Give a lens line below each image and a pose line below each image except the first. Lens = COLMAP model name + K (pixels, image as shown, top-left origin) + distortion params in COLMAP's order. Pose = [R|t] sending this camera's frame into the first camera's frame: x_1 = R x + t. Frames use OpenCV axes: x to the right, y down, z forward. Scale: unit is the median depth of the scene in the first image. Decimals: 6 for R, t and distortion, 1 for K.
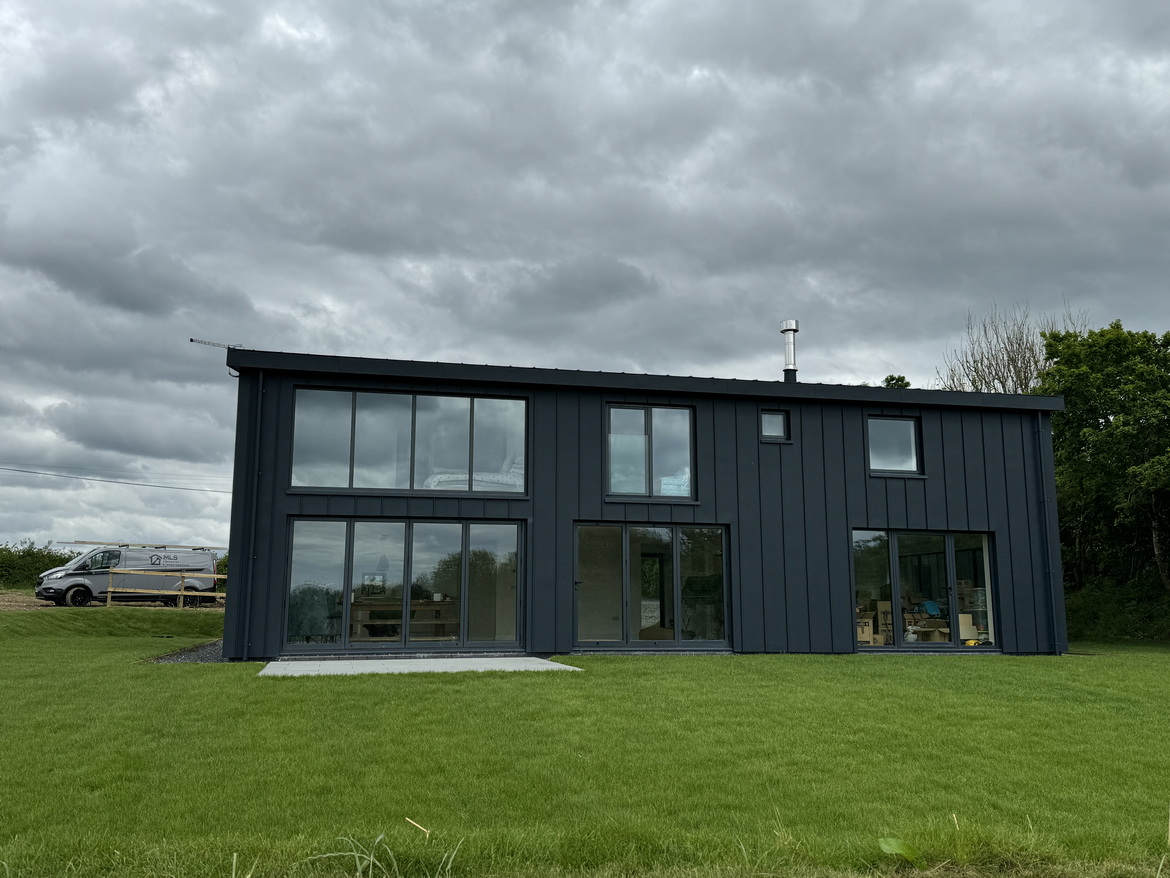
lens RADIAL K [[1049.3, 0, 581.5], [0, 1049.3, 442.0], [0, 0, 1]] dist [0.041482, -0.016298]
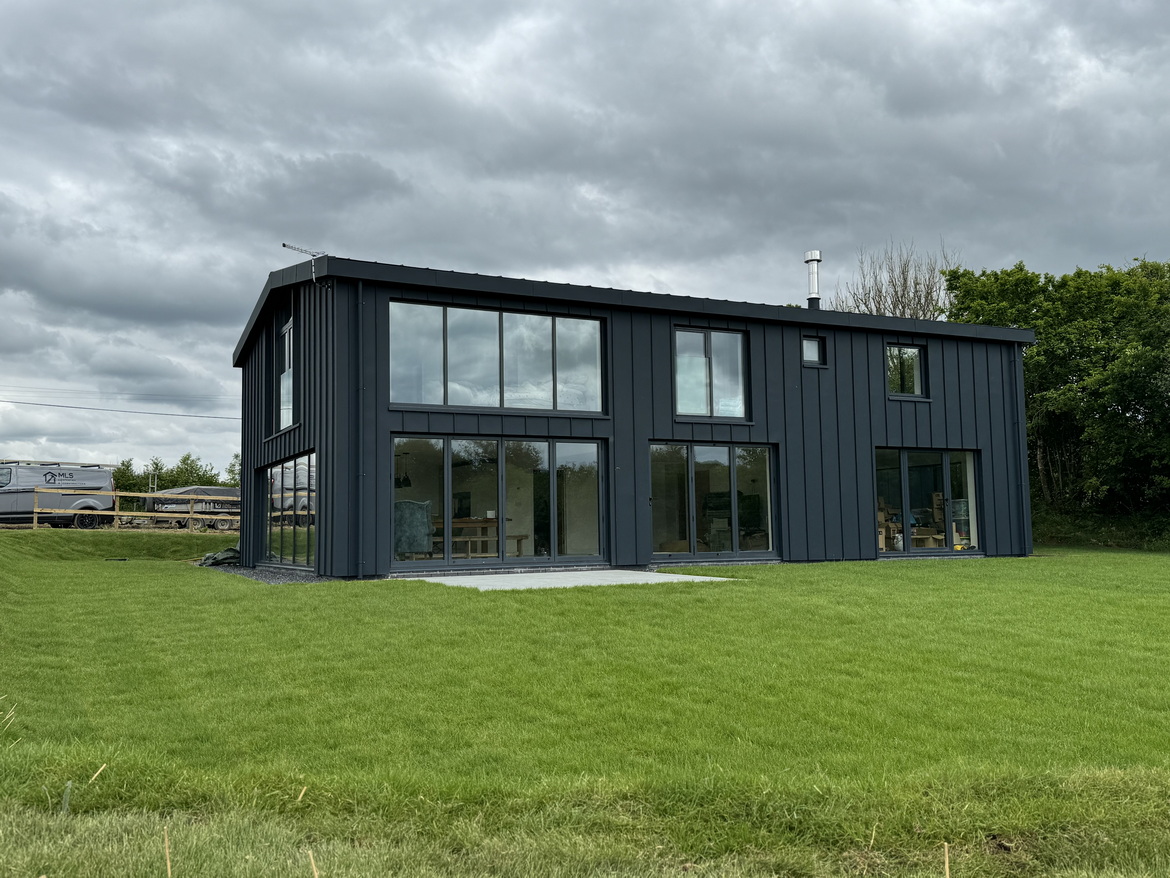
lens RADIAL K [[1112.7, 0, 585.4], [0, 1112.7, 441.4], [0, 0, 1]] dist [0.003811, 0.000000]
pose [[0.966245, 0.004770, 0.257581, -0.315416], [-0.026075, 0.996505, 0.079357, -0.007534], [-0.256303, -0.083395, 0.962992, -0.037164]]
